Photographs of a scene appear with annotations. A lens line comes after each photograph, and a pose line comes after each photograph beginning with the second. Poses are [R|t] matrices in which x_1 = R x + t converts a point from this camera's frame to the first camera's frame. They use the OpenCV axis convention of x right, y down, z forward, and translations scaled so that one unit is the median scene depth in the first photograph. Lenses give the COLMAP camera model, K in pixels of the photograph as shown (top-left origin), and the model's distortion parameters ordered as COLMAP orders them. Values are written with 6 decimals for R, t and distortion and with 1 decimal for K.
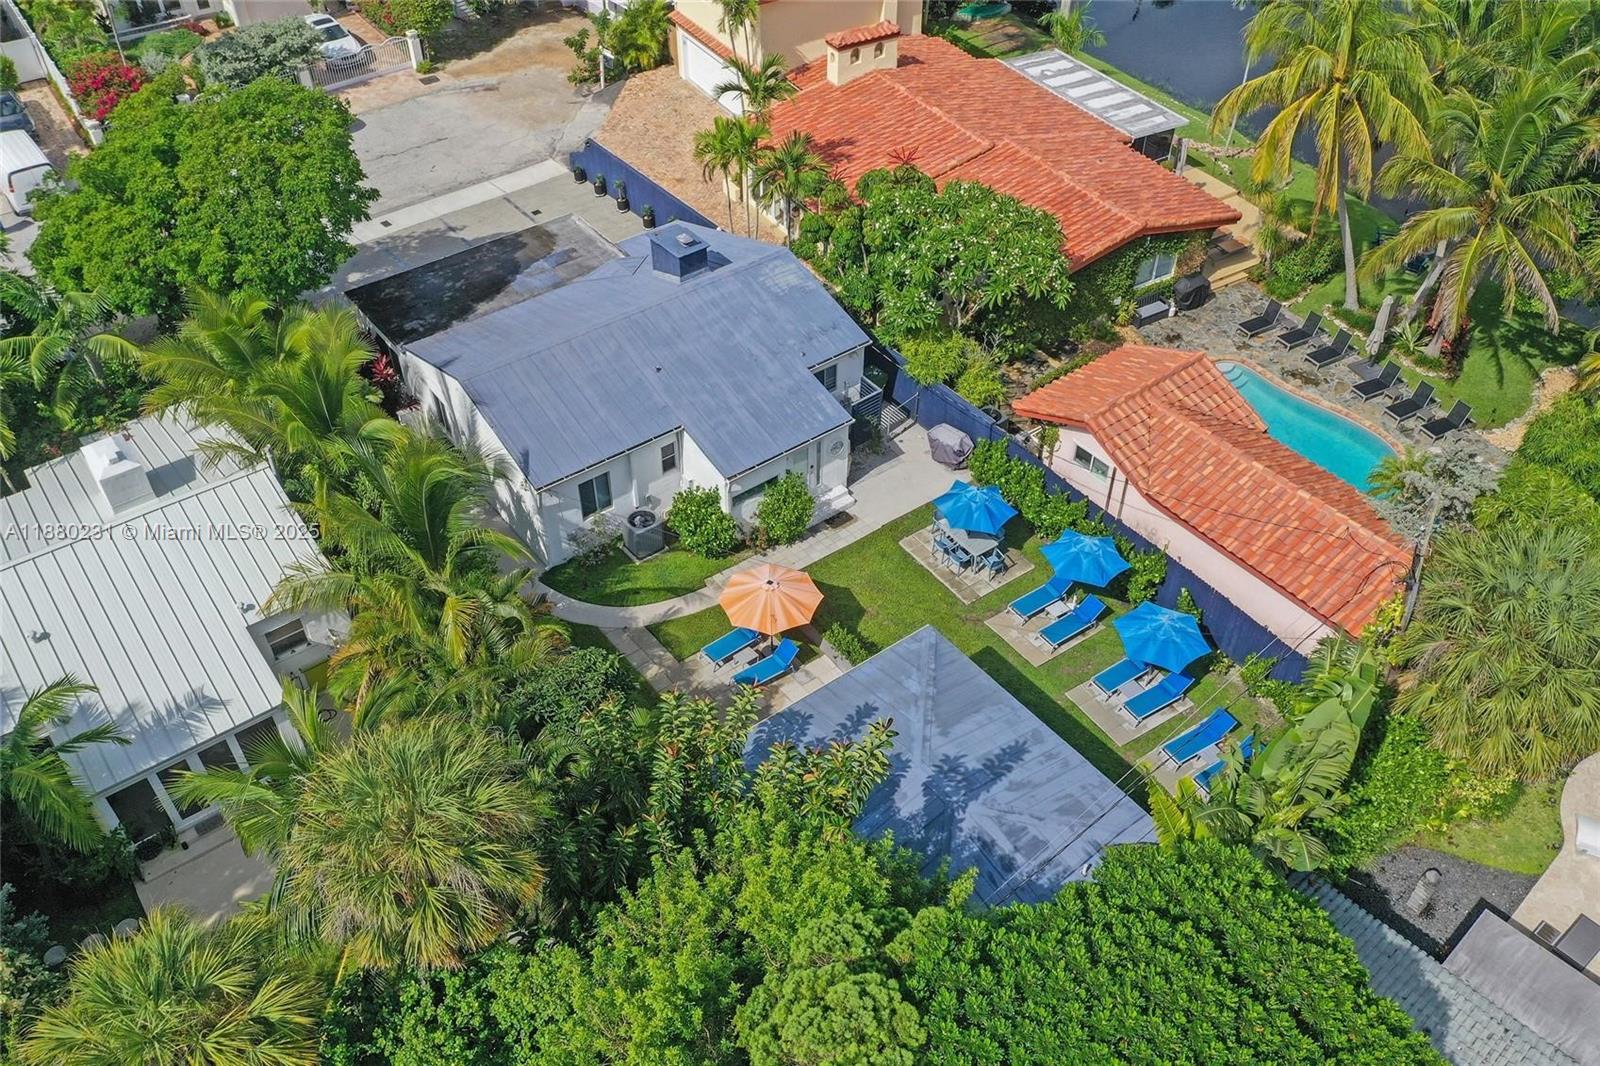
lens RADIAL K [[1295.8, 0, 800.0], [0, 1295.8, 533.0], [0, 0, 1]] dist [0.004590, 0.003049]
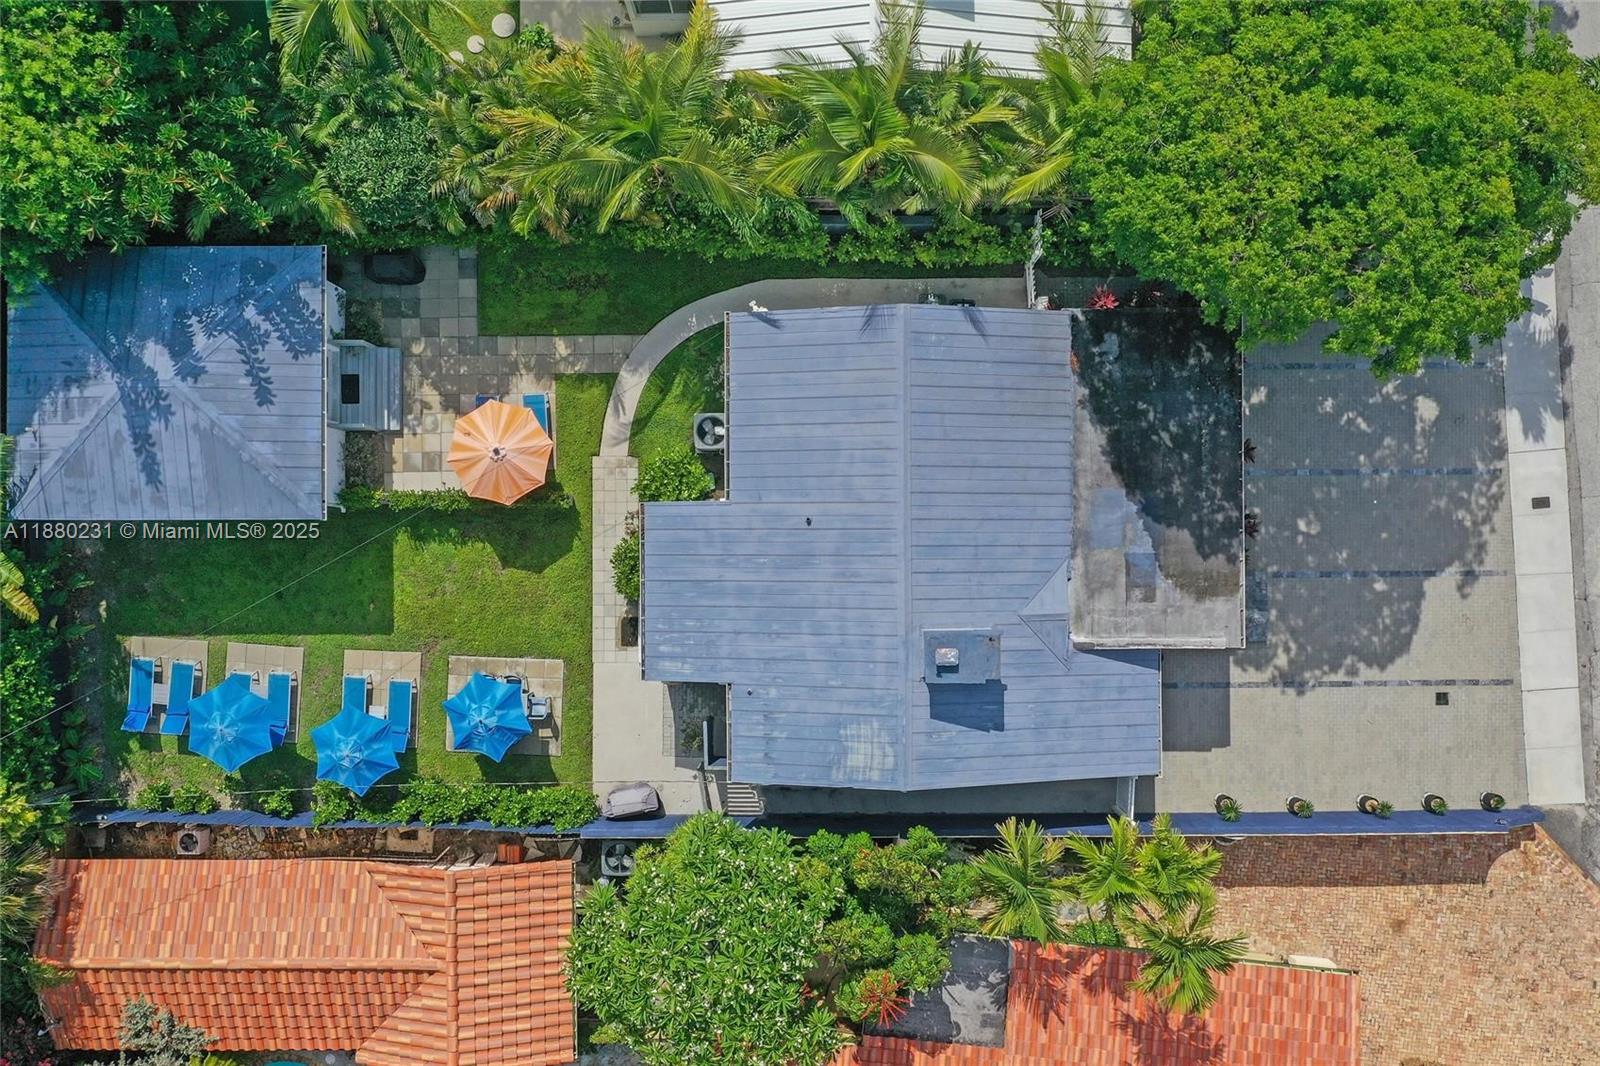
lens RADIAL K [[1361.7, 0, 800.0], [0, 1361.7, 533.0], [0, 0, 1]] dist [0.003445, -0.008040]
pose [[-0.603414, 0.797425, -0.002342, -0.094696], [-0.537138, -0.404281, 0.740297, -0.748310], [0.589384, 0.447963, 0.672276, 0.396029]]
